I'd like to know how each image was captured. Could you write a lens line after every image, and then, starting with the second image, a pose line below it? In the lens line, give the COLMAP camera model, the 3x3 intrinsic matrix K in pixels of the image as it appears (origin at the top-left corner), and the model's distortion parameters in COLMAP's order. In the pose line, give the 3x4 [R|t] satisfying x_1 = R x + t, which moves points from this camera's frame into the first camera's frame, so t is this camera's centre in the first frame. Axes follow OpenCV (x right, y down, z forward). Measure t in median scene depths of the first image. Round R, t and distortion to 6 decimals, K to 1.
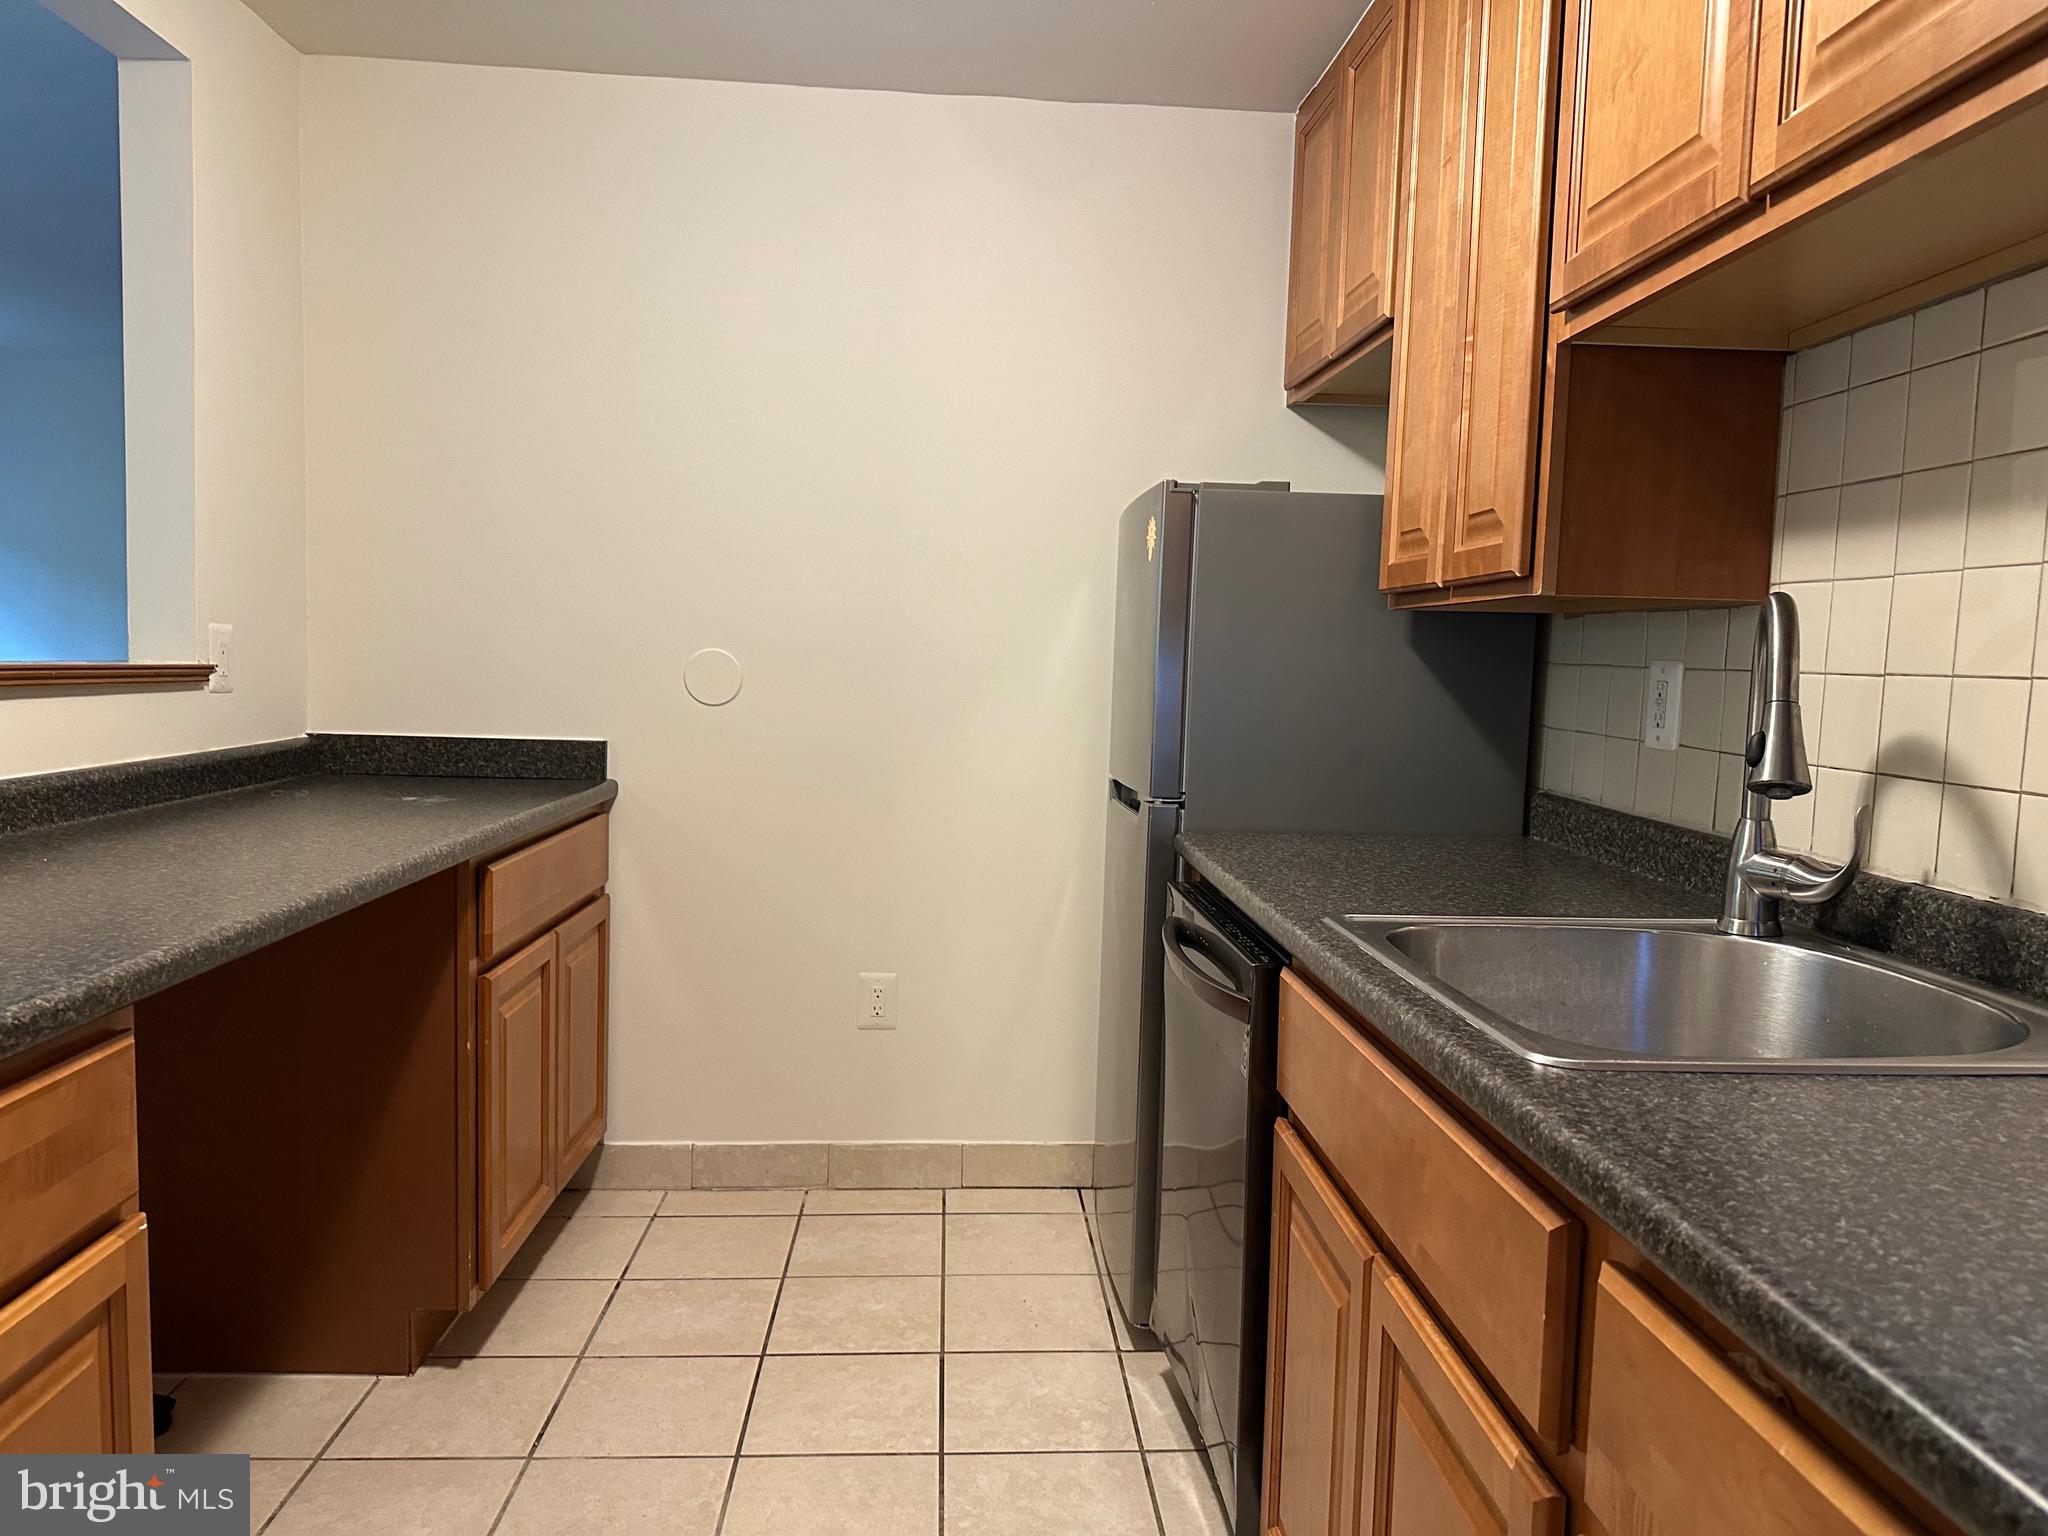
lens RADIAL K [[1427.5, 0, 1038.0], [0, 1427.5, 774.5], [0, 0, 1]] dist [0.088496, -0.148629]
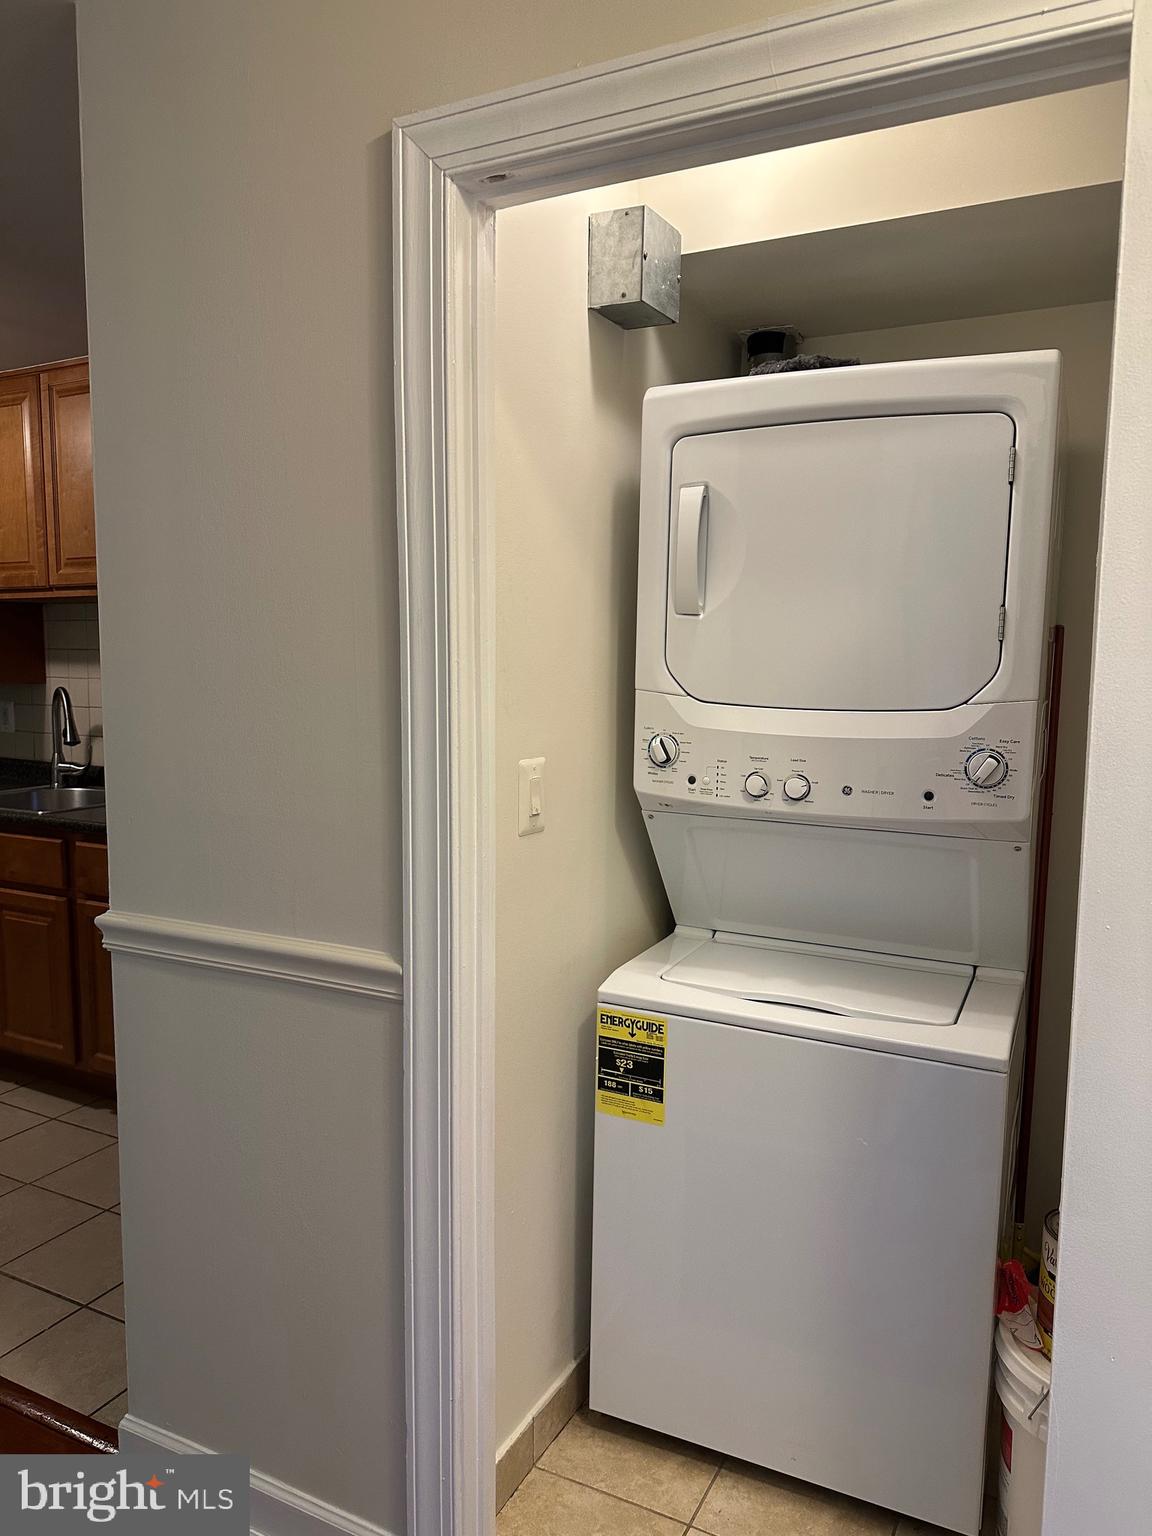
lens RADIAL K [[1116.9, 0, 576.0], [0, 1116.9, 768.0], [0, 0, 1]] dist [0.001718, -0.000189]
pose [[0.524006, -0.116333, 0.843732, -0.968097], [0.082674, 0.992897, 0.085555, -0.050919], [-0.847692, 0.024923, 0.529902, -1.261645]]
